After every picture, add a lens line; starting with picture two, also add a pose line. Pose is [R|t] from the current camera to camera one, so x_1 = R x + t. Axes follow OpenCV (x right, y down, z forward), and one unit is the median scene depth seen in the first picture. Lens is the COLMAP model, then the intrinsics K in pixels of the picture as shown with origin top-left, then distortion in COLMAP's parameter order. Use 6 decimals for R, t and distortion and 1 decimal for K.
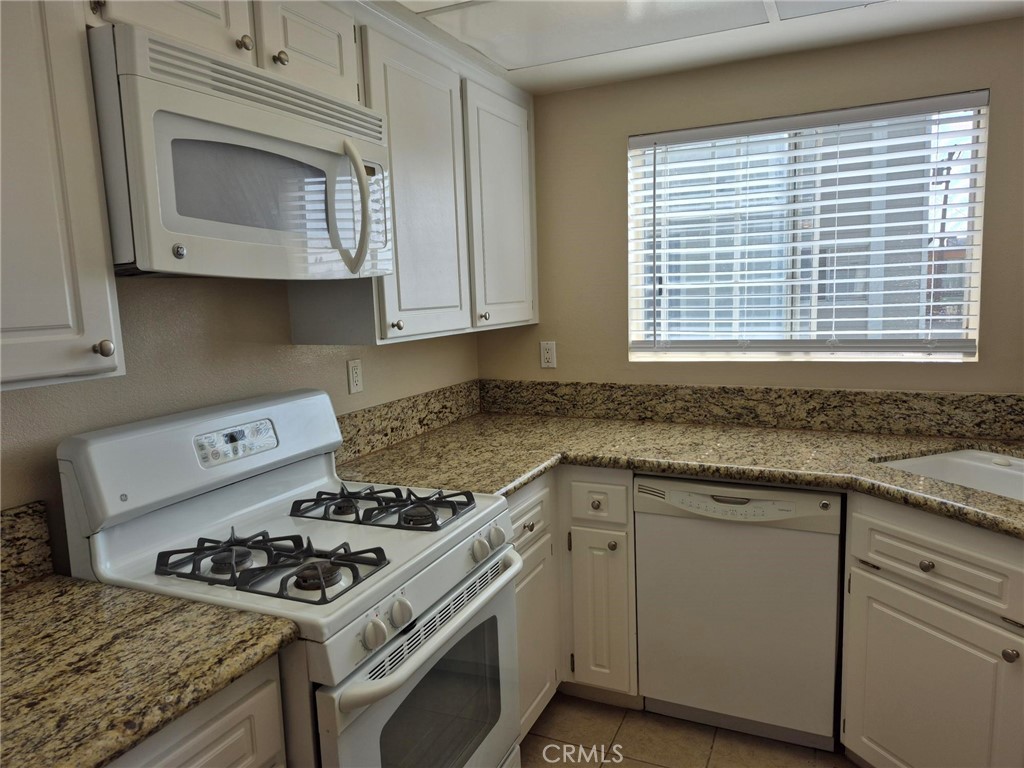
lens RADIAL K [[707.0, 0, 512.0], [0, 707.0, 384.0], [0, 0, 1]] dist [0.077931, -0.089645]
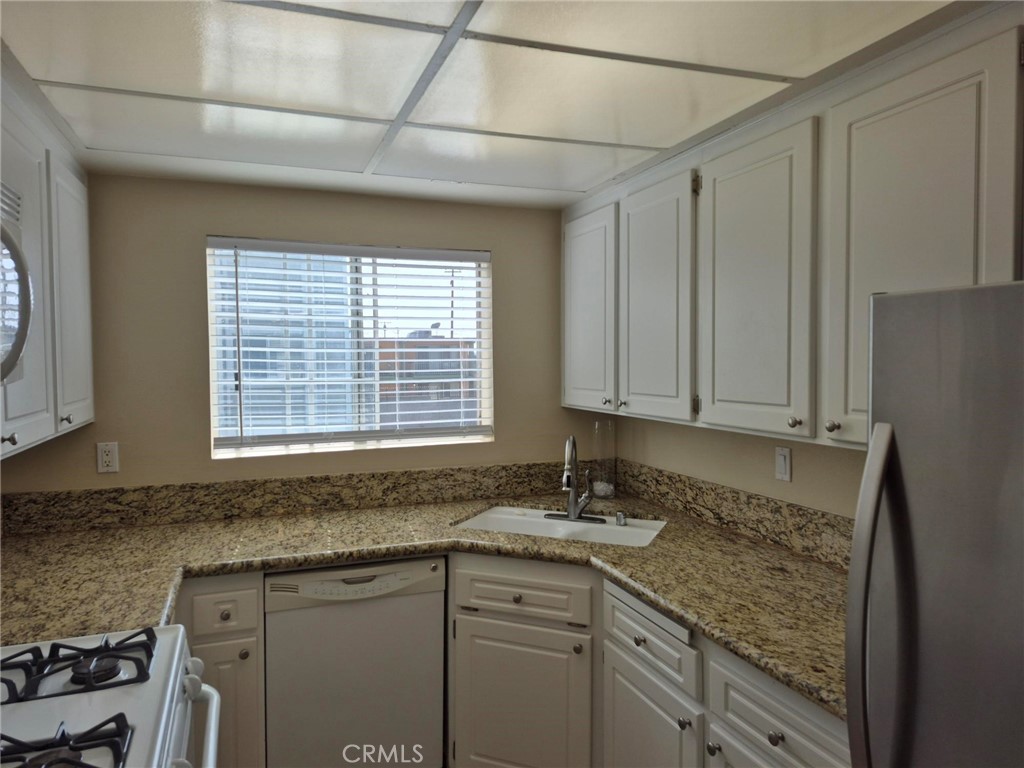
lens RADIAL K [[687.8, 0, 511.5], [0, 687.8, 366.2], [0, 0, 1]] dist [0.074413, -0.086277]
pose [[0.700971, 0.022662, 0.712830, -0.283422], [0.073360, 0.991902, -0.103674, -0.035764], [-0.709407, 0.124965, 0.693632, 0.034259]]
